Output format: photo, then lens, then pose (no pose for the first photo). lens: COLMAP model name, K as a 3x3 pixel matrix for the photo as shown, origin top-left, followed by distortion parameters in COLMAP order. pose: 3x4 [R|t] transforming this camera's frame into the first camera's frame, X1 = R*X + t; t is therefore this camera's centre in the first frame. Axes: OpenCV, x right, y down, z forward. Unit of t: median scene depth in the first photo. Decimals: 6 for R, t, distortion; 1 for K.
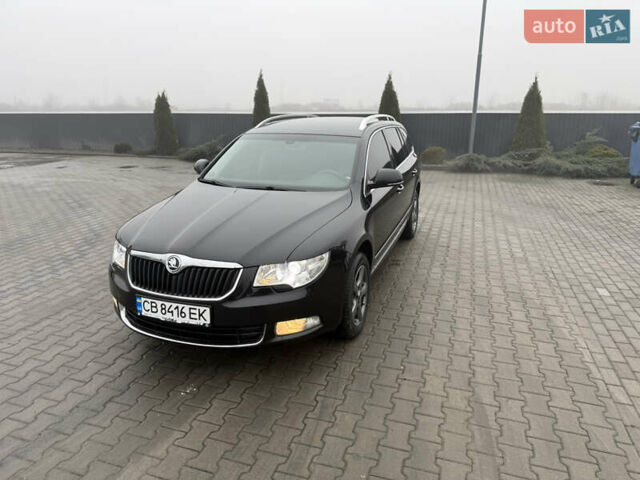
lens RADIAL K [[419.3, 0, 316.5], [0, 419.3, 242.2], [0, 0, 1]] dist [-0.003818, -0.000601]
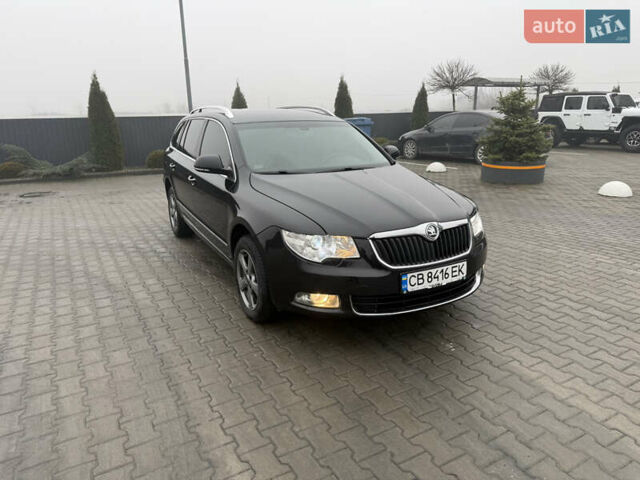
lens RADIAL K [[419.3, 0, 317.8], [0, 419.3, 239.6], [0, 0, 1]] dist [-0.003818, -0.000601]
pose [[0.692672, -0.183571, 0.697501, -1.276694], [0.224589, 0.973885, 0.033276, -0.028878], [-0.685394, 0.133602, 0.715811, 0.435981]]
